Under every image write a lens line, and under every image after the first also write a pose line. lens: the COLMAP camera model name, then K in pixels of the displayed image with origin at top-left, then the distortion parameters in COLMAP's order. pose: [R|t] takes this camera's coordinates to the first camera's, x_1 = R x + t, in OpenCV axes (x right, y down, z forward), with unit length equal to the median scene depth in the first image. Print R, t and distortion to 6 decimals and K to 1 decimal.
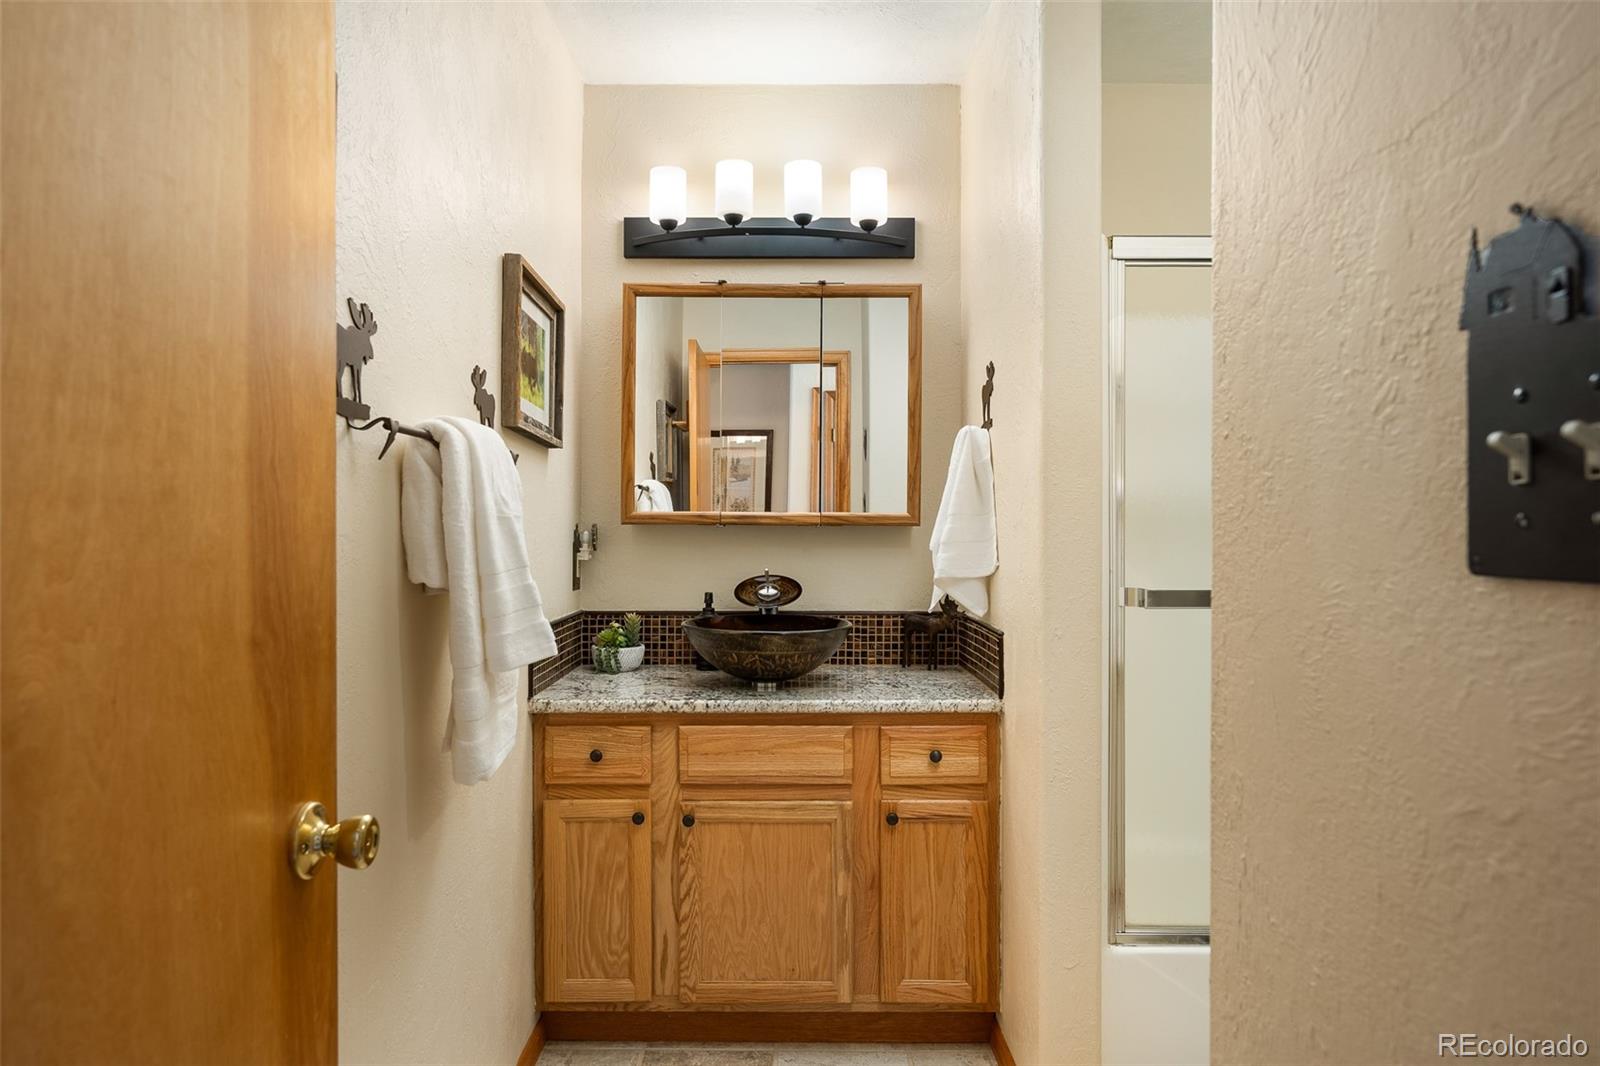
lens RADIAL K [[1032.7, 0, 800.0], [0, 1032.7, 533.0], [0, 0, 1]] dist [-0.000748, 0.000064]
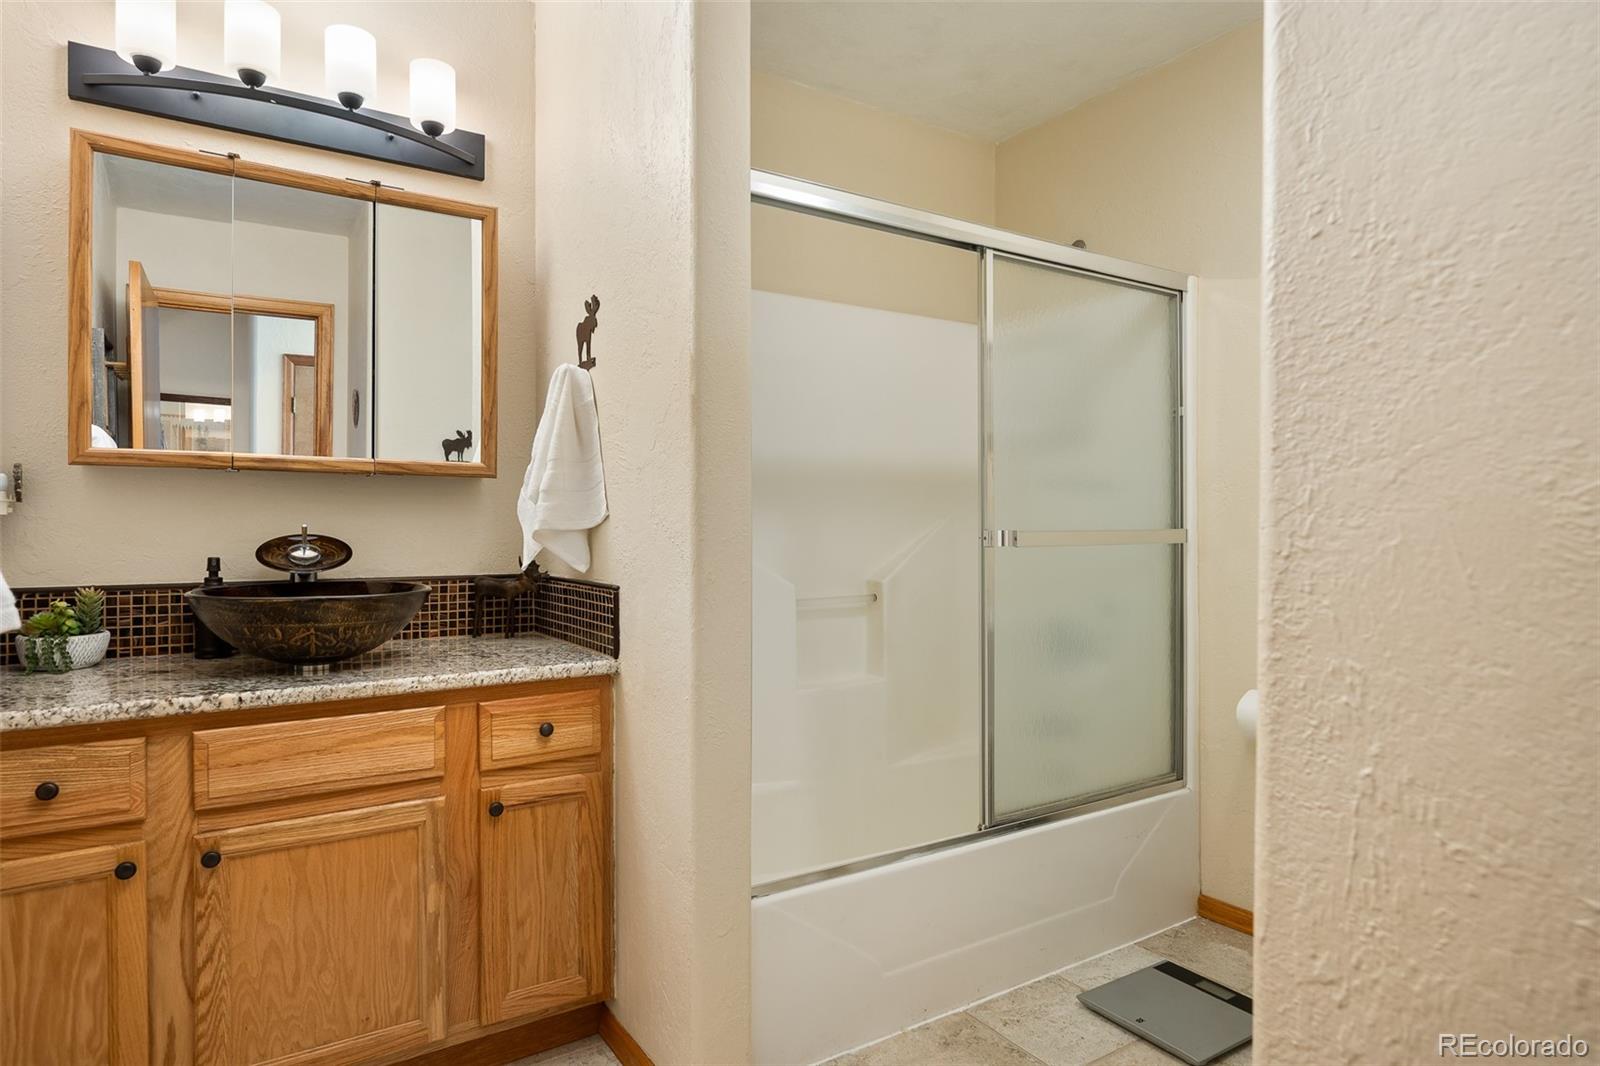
lens RADIAL K [[900.4, 0, 800.0], [0, 900.4, 533.0], [0, 0, 1]] dist [-0.000148, -0.000008]
pose [[0.839290, -0.005145, 0.543660, -0.102306], [0.003970, 0.999987, 0.003335, 0.045976], [-0.543670, -0.000640, 0.839299, 0.233698]]
